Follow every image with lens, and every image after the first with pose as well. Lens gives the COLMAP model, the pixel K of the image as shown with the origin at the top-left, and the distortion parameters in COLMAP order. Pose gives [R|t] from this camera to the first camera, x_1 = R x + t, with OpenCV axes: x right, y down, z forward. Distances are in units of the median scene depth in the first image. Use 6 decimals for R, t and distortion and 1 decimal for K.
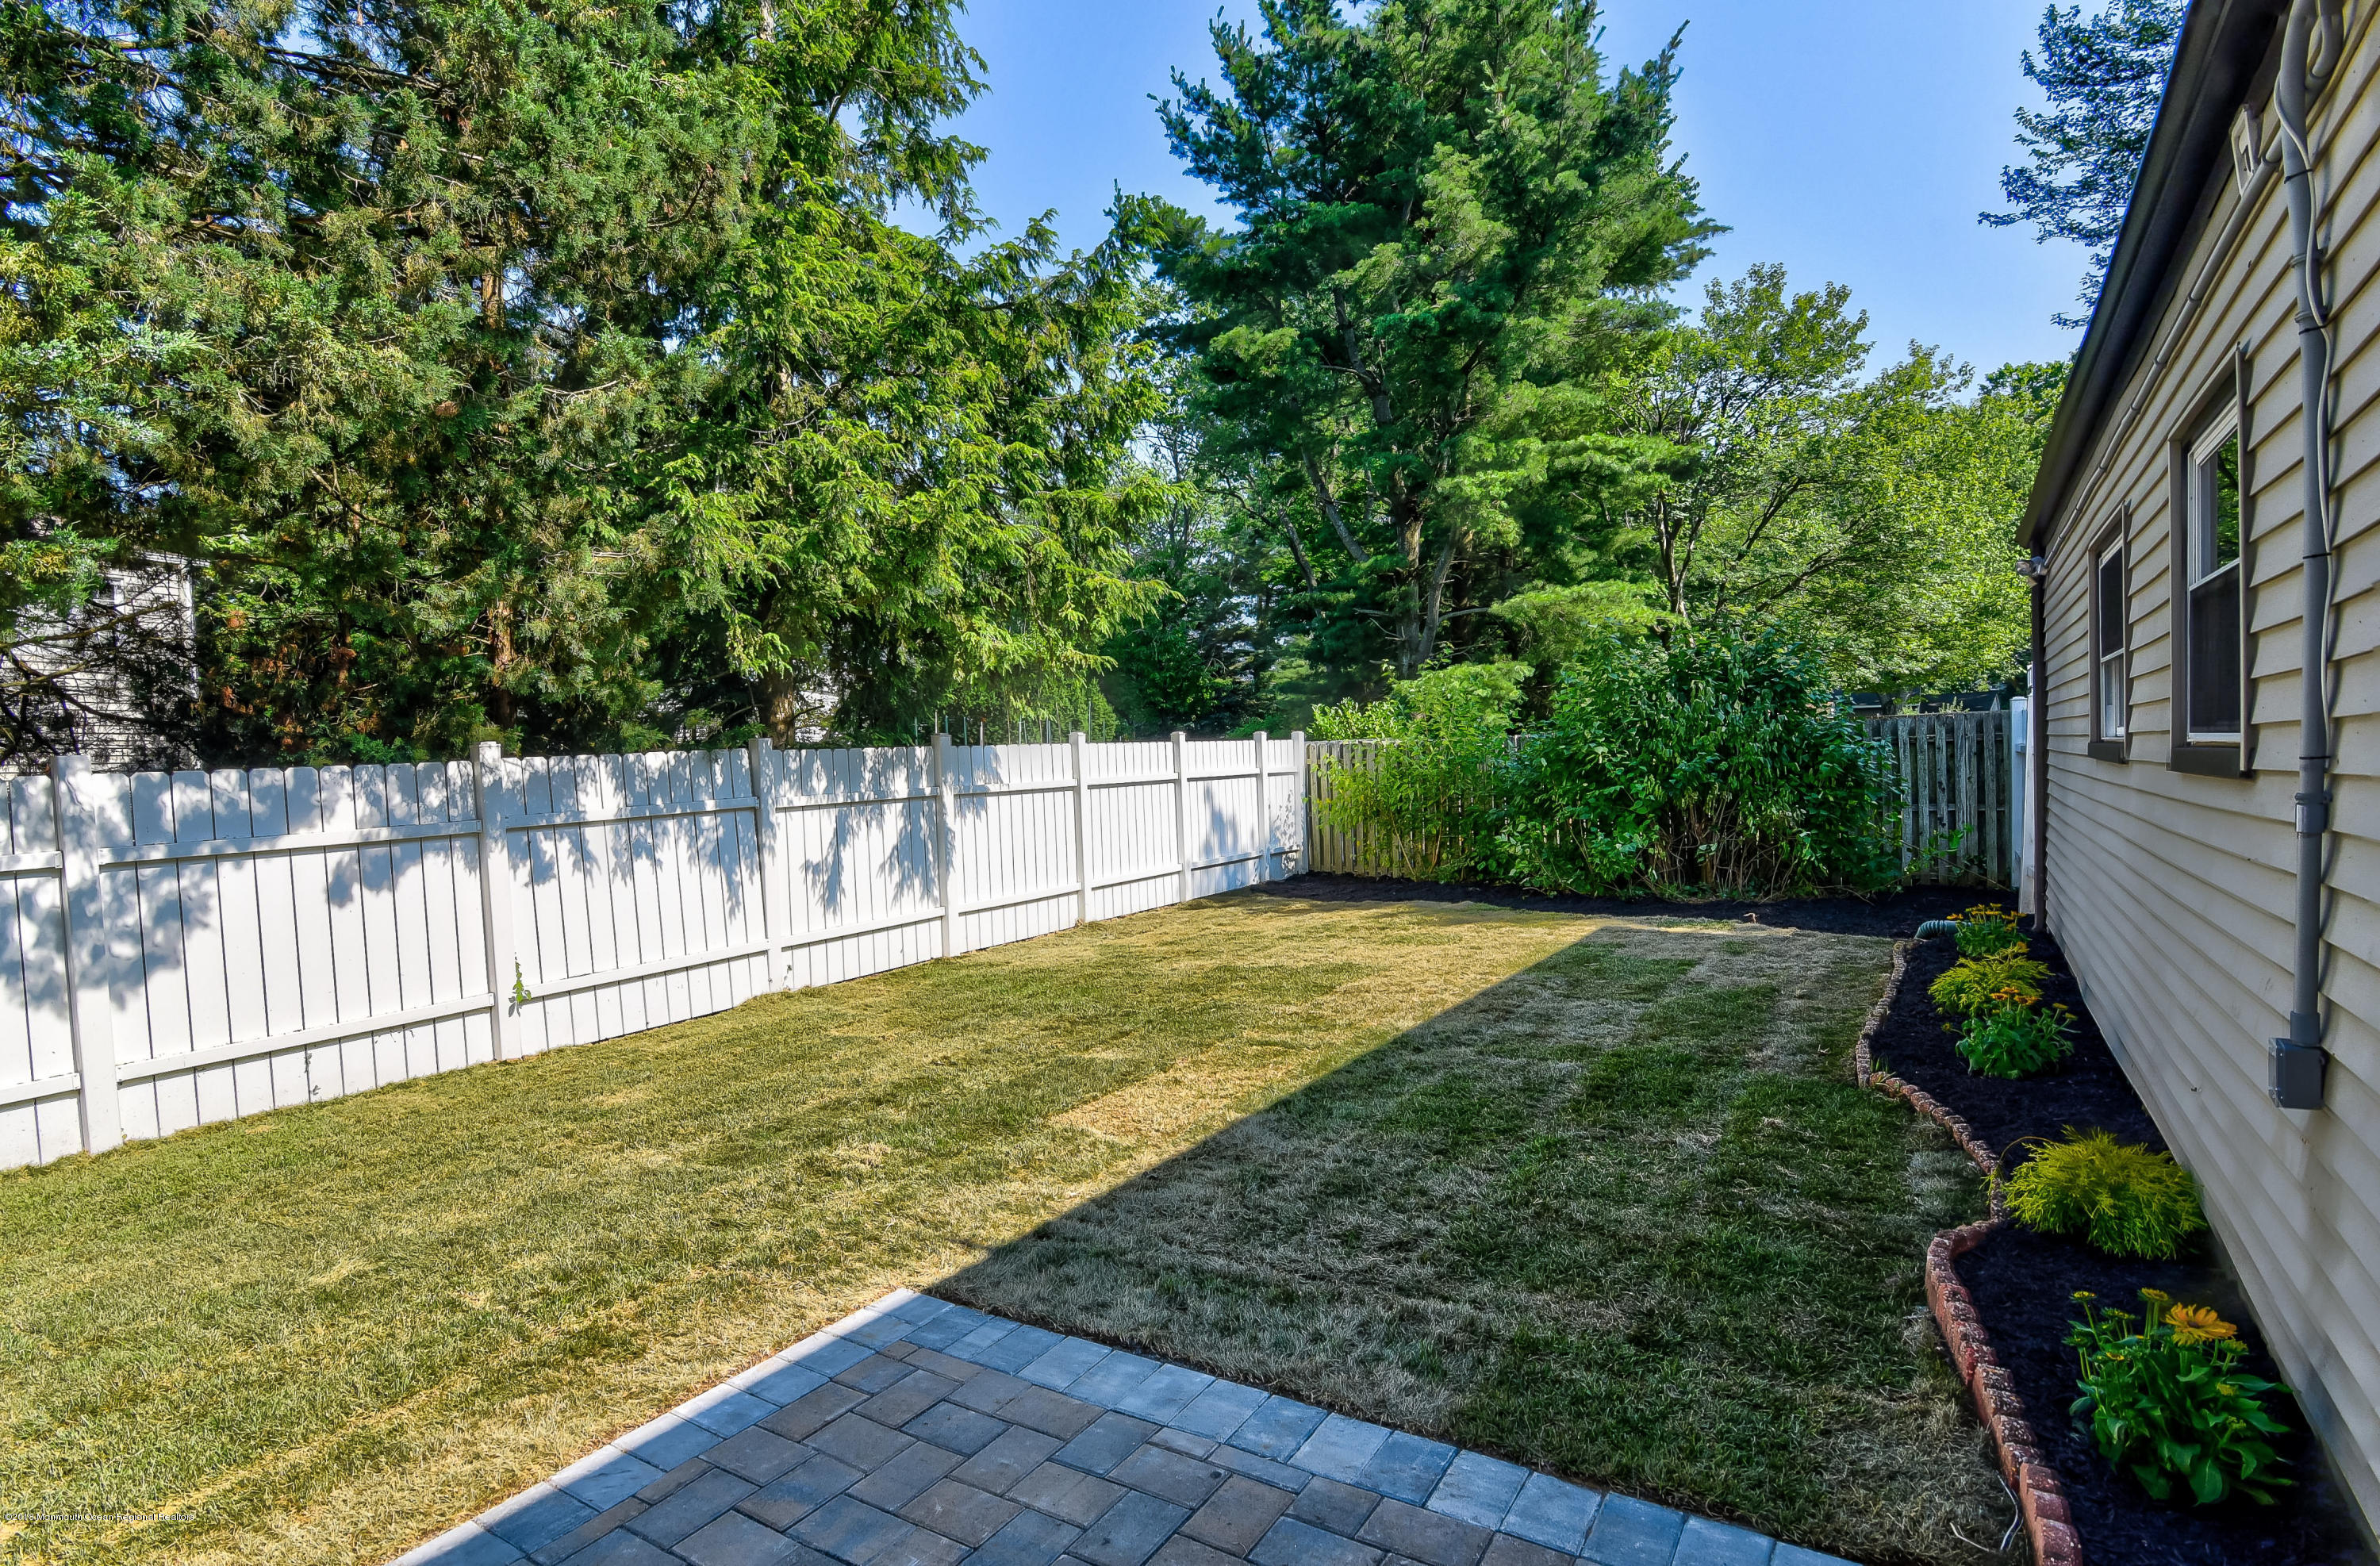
lens RADIAL K [[1244.7, 0, 1190.0], [0, 1244.7, 783.0], [0, 0, 1]] dist [-0.034762, 0.000280]
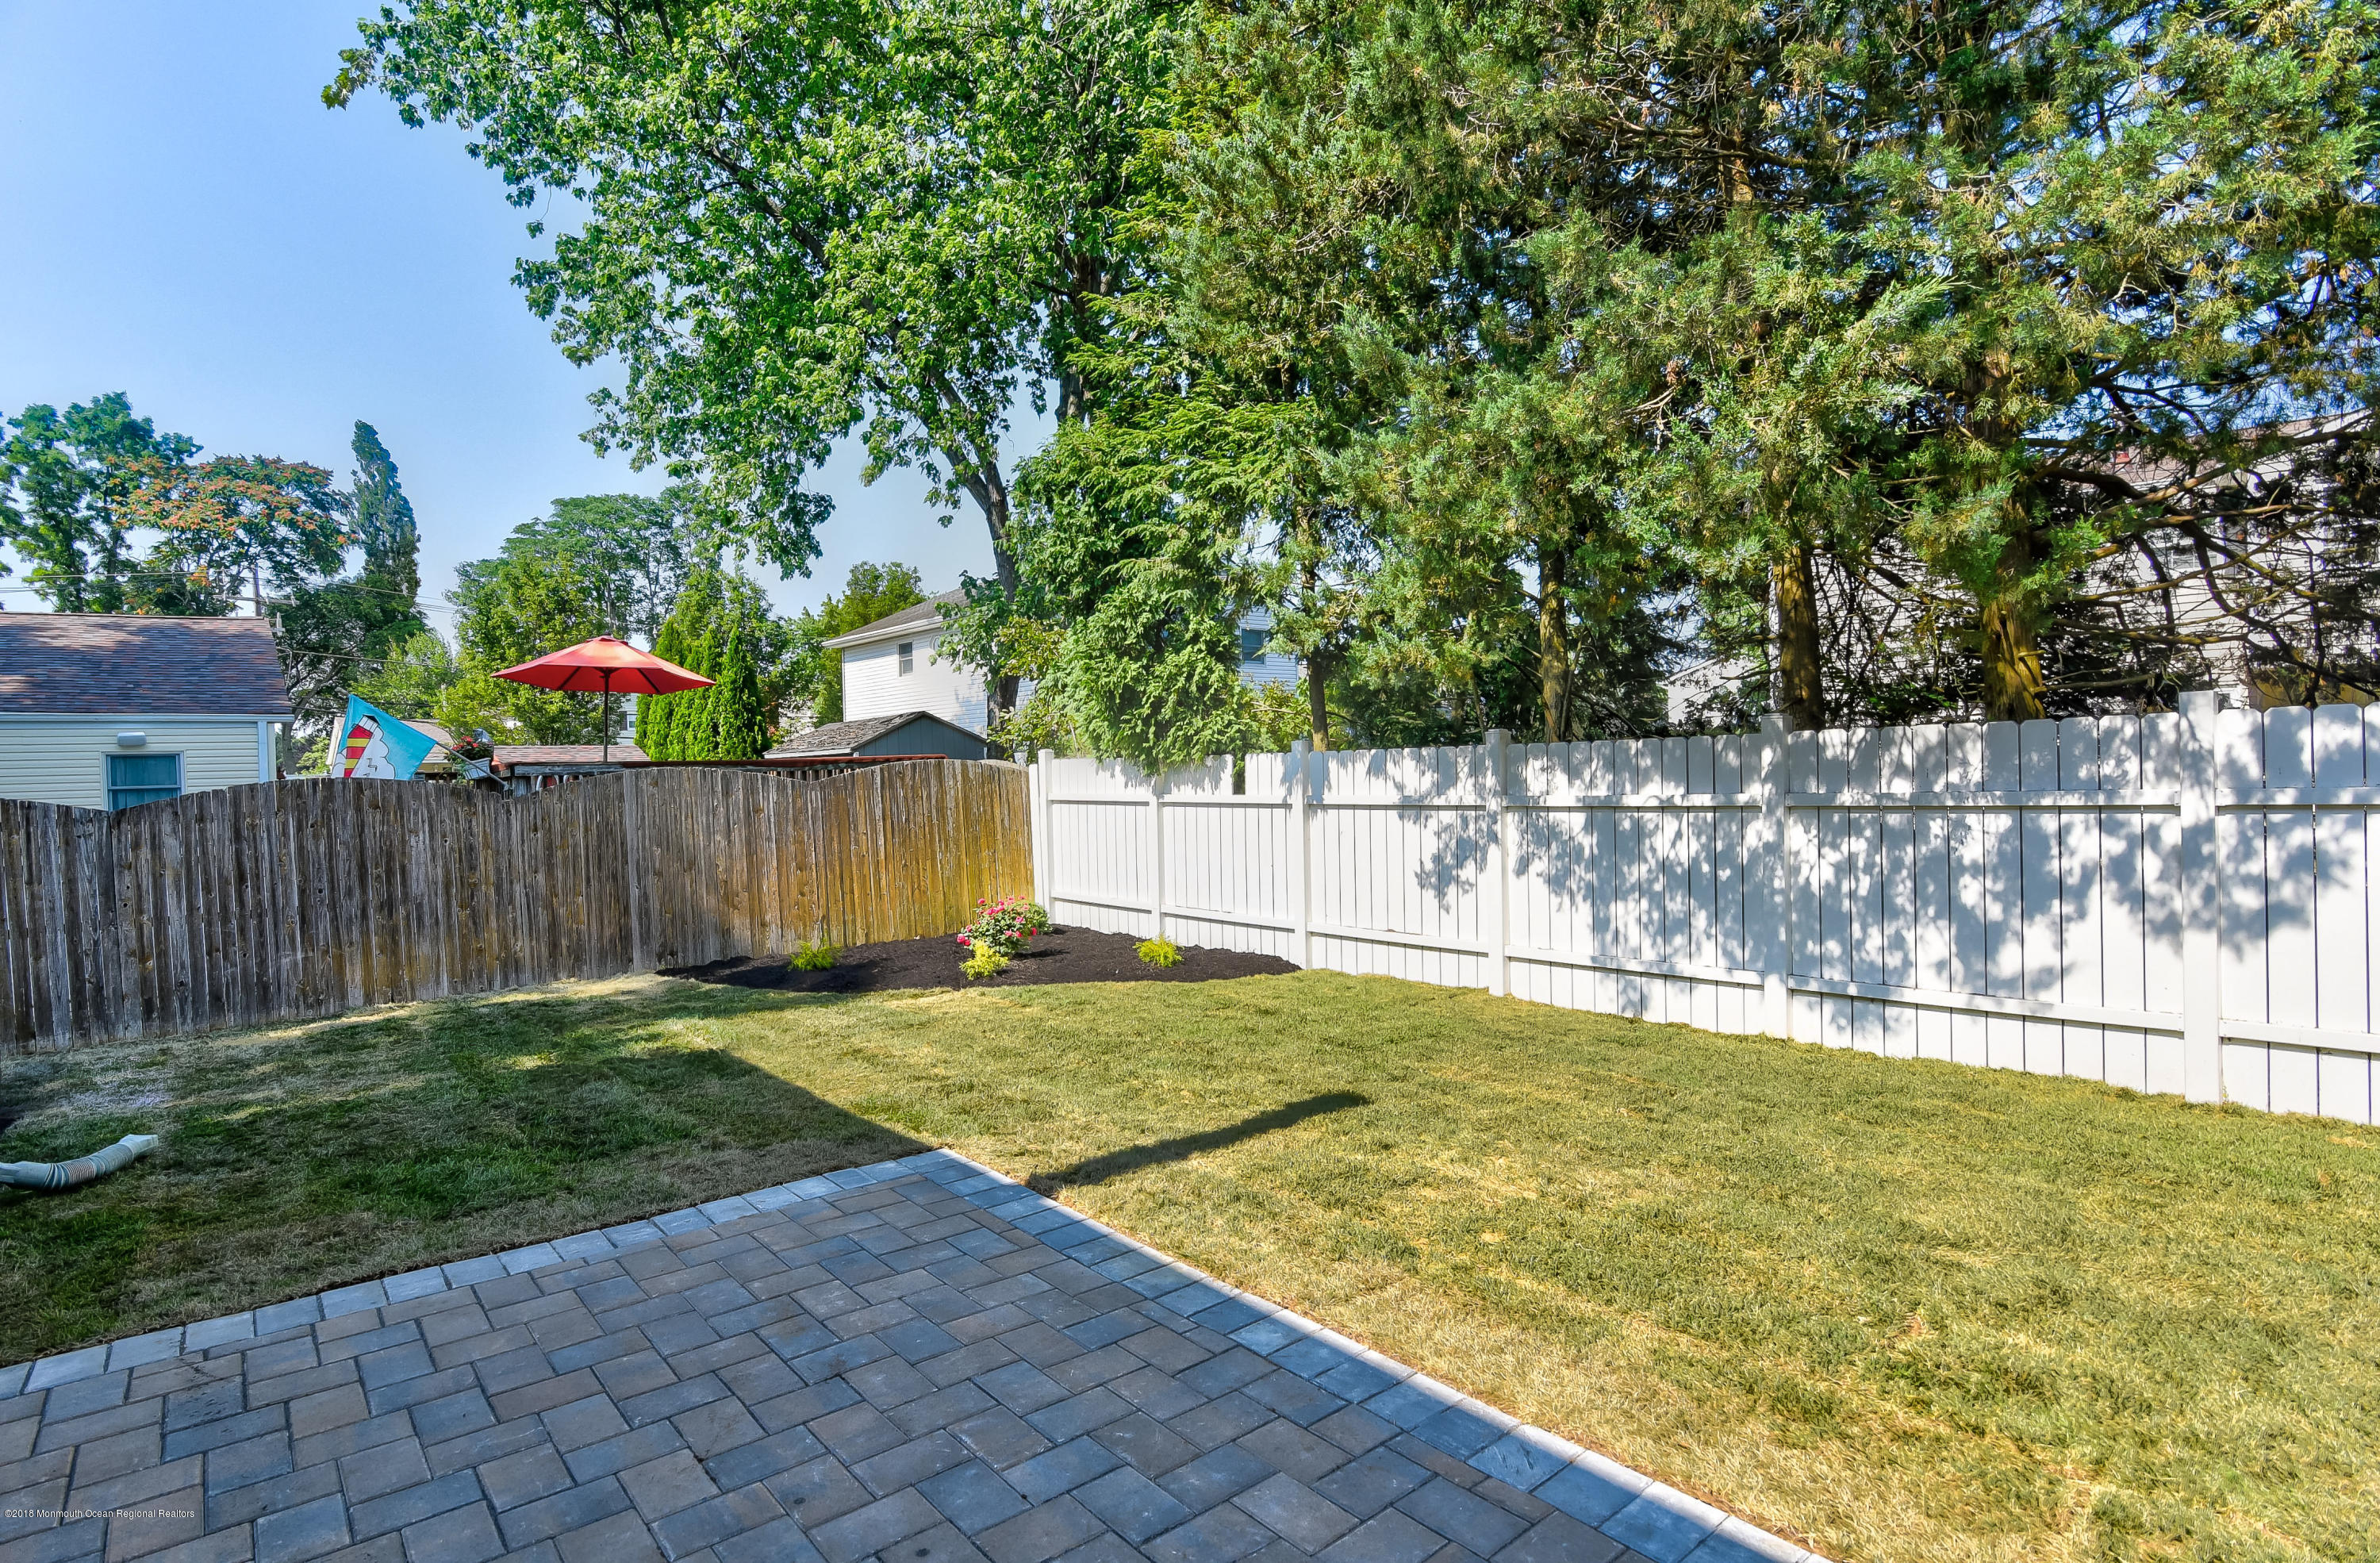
lens RADIAL K [[1244.8, 0, 1190.0], [0, 1244.8, 781.5], [0, 0, 1]] dist [-0.034762, 0.000280]
pose [[-0.362617, 0.059640, -0.930028, 0.106368], [0.027175, 0.998202, 0.053416, -0.009091], [0.931542, -0.005904, -0.363586, 0.224579]]
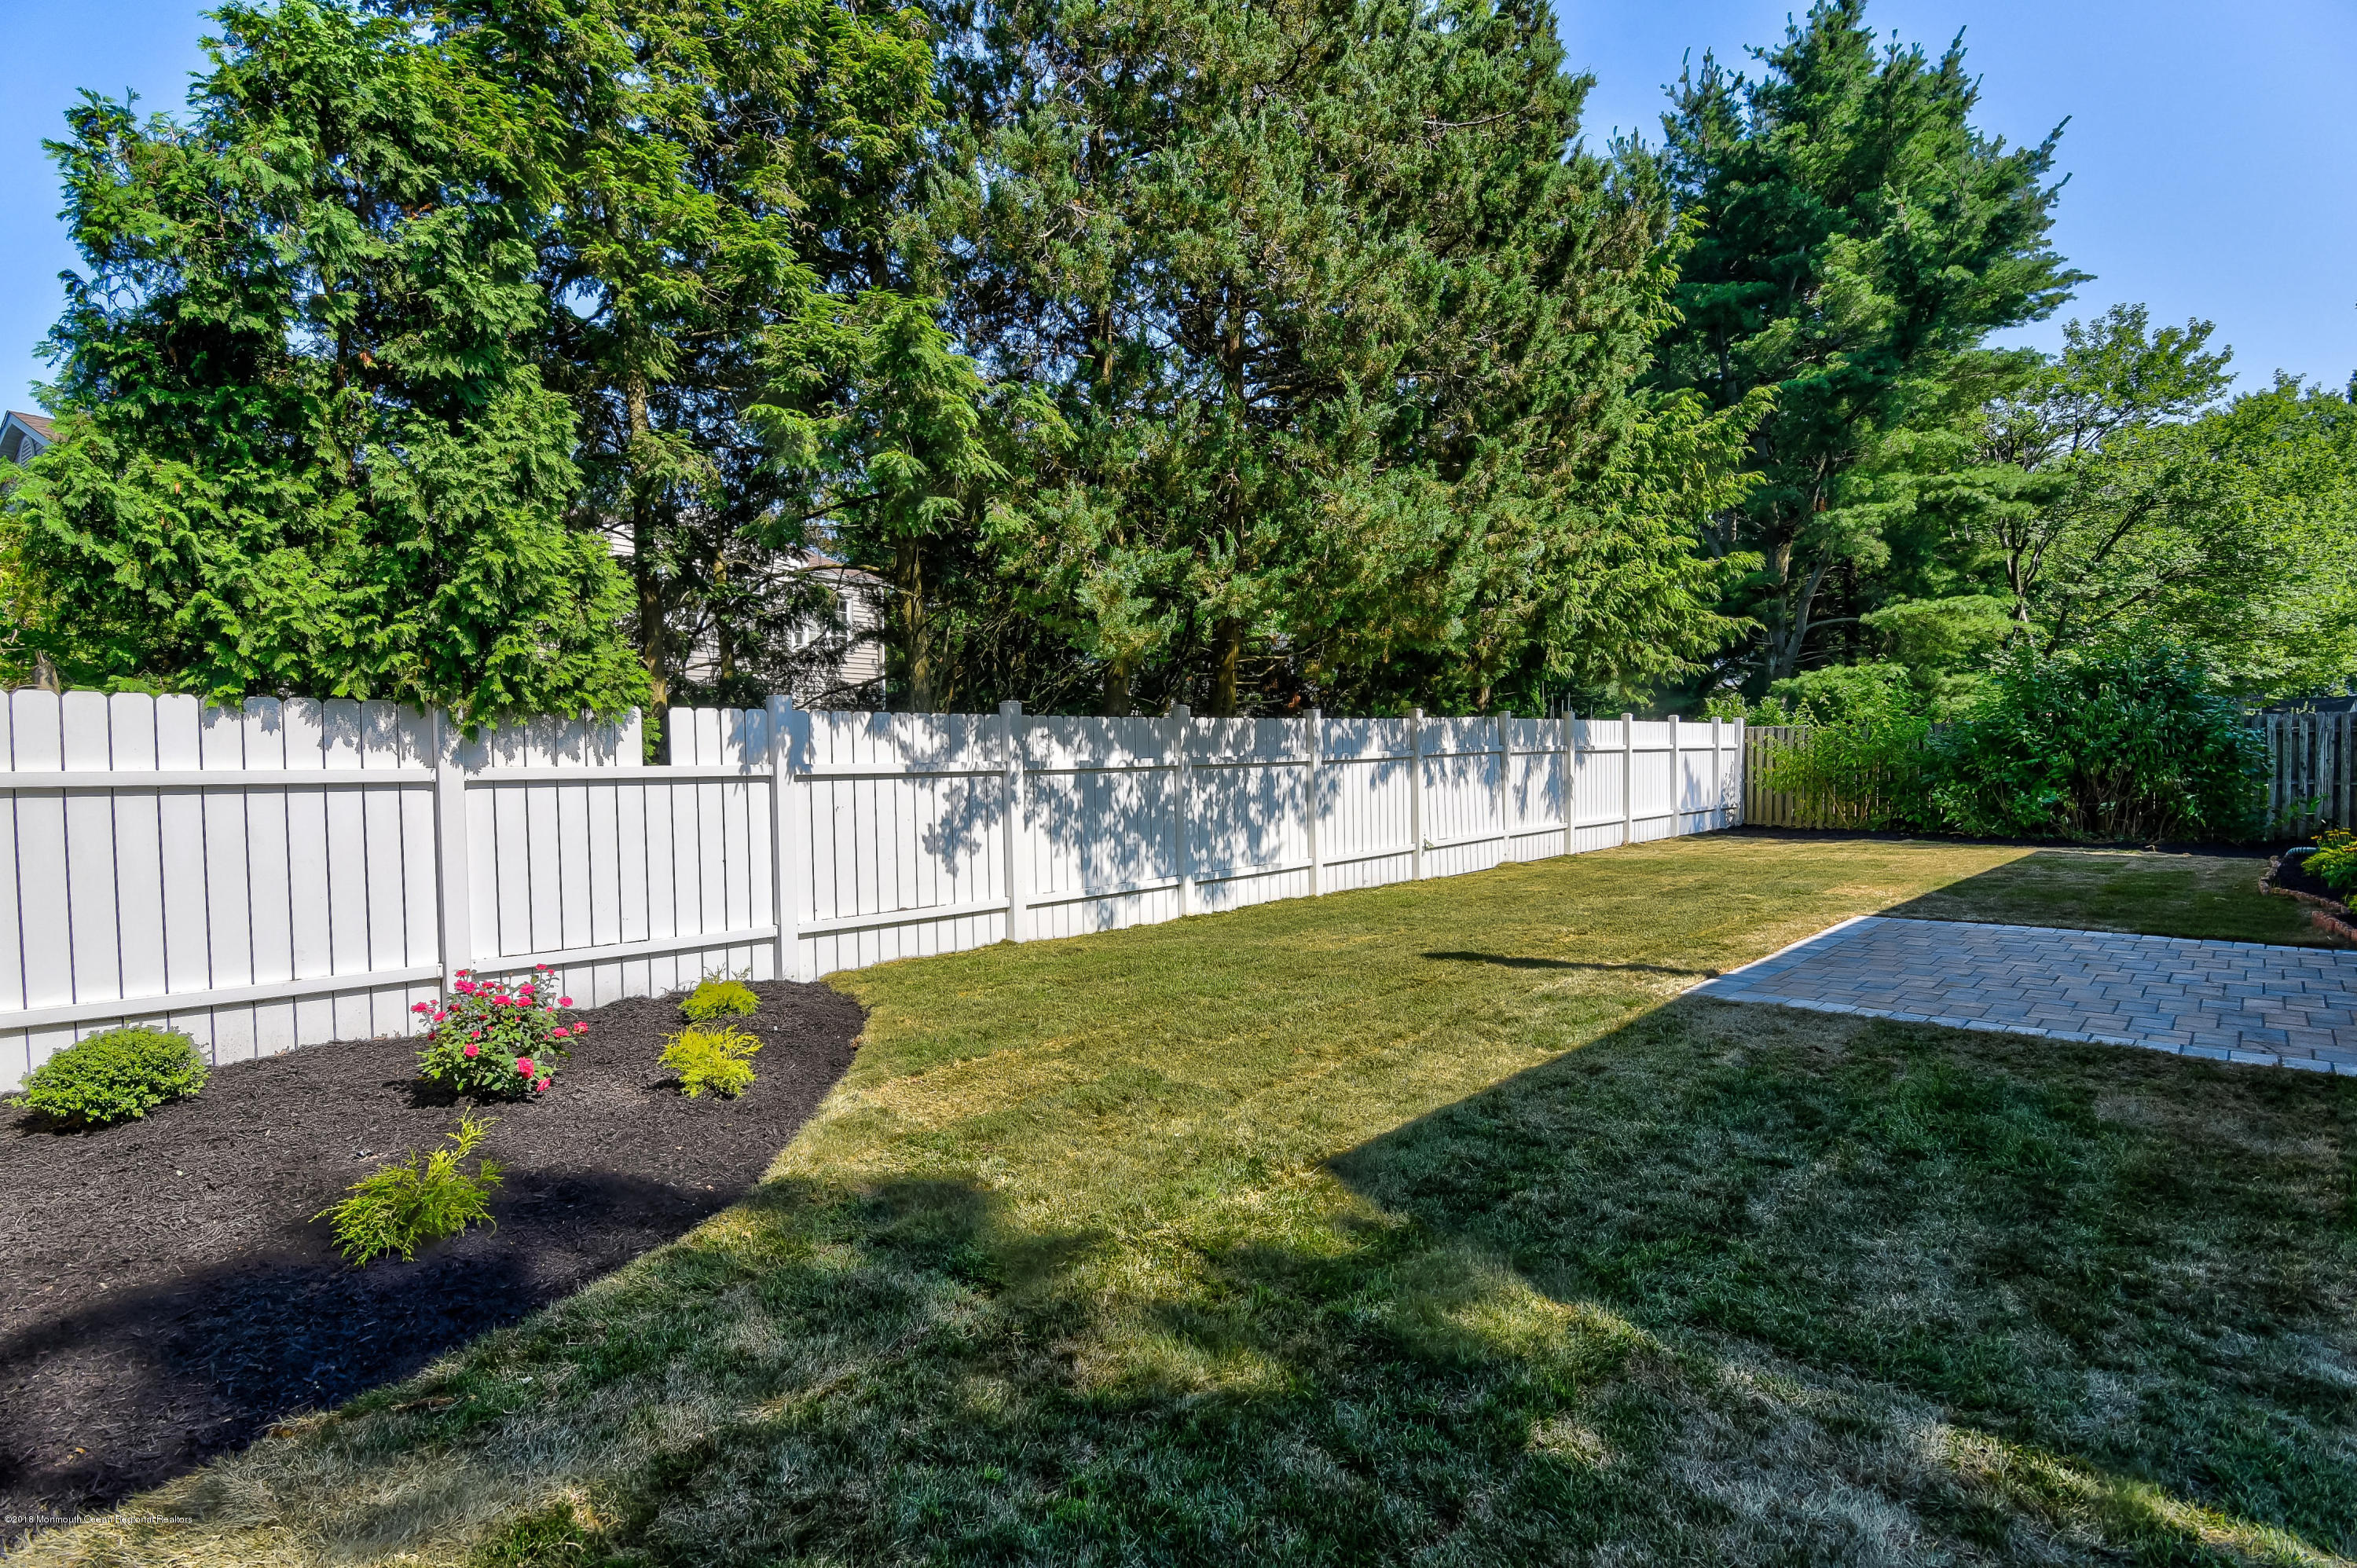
lens RADIAL K [[1162.1, 0, 1180.1], [0, 1162.1, 793.1], [0, 0, 1]] dist [-0.033893, 0.000781]
pose [[0.974285, 0.030368, -0.223265, -0.259095], [-0.026152, 0.999420, 0.021816, 0.032535], [0.223798, -0.015417, 0.974514, -0.394855]]
